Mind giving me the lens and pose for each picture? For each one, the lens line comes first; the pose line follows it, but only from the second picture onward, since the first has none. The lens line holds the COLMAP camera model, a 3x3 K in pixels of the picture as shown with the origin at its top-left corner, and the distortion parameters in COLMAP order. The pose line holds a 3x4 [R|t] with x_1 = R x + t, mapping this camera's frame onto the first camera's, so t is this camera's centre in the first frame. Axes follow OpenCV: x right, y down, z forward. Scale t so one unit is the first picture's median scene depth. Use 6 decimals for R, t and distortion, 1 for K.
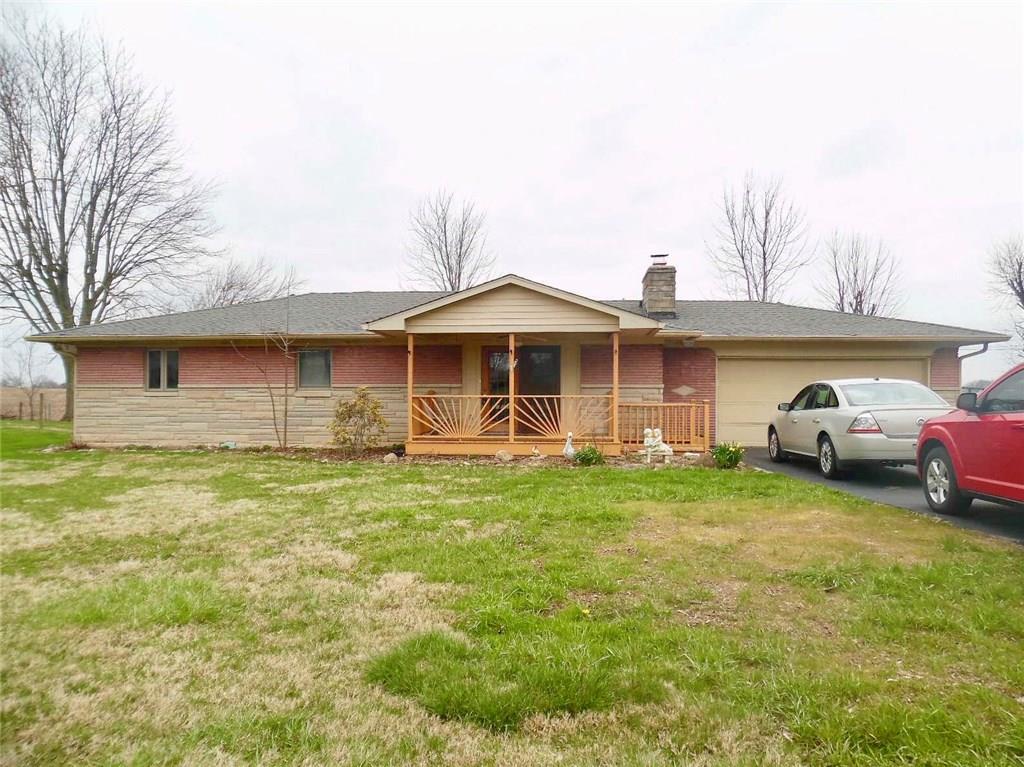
lens RADIAL K [[715.9, 0, 512.0], [0, 715.9, 383.5], [0, 0, 1]] dist [-0.025458, 0.004839]
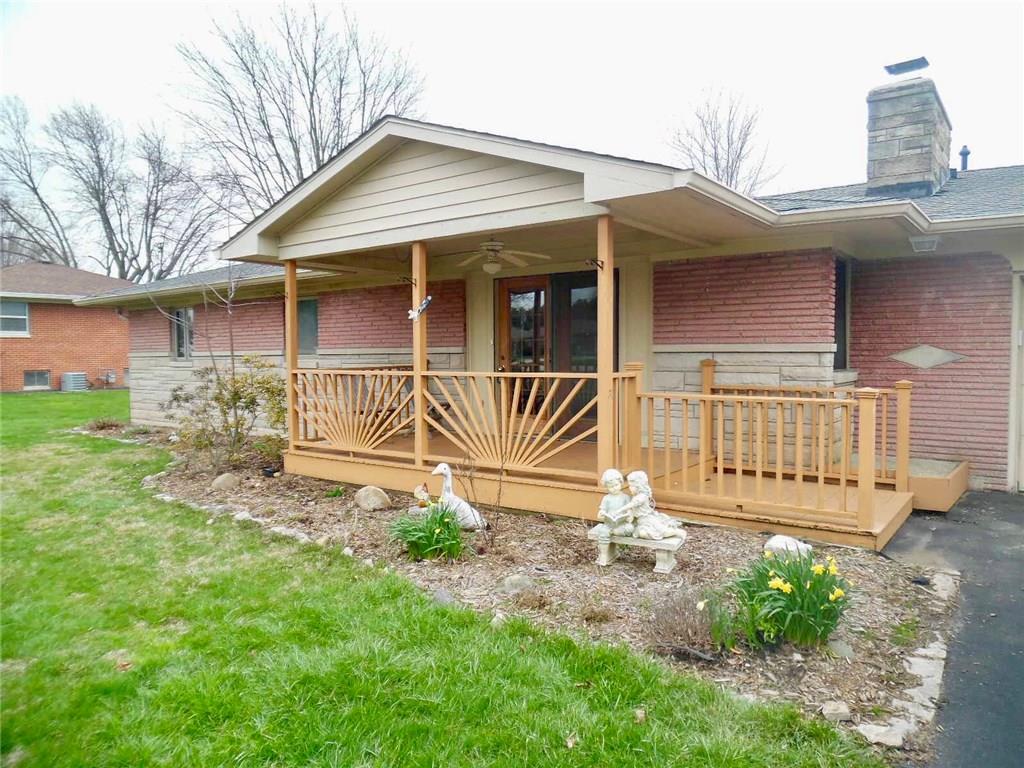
lens RADIAL K [[715.9, 0, 512.0], [0, 715.9, 384.0], [0, 0, 1]] dist [-0.025458, 0.004839]
pose [[0.852078, 0.015409, -0.523188, 0.268100], [0.014088, 0.998529, 0.052354, 0.000299], [0.523225, -0.051980, 0.850608, 0.535475]]
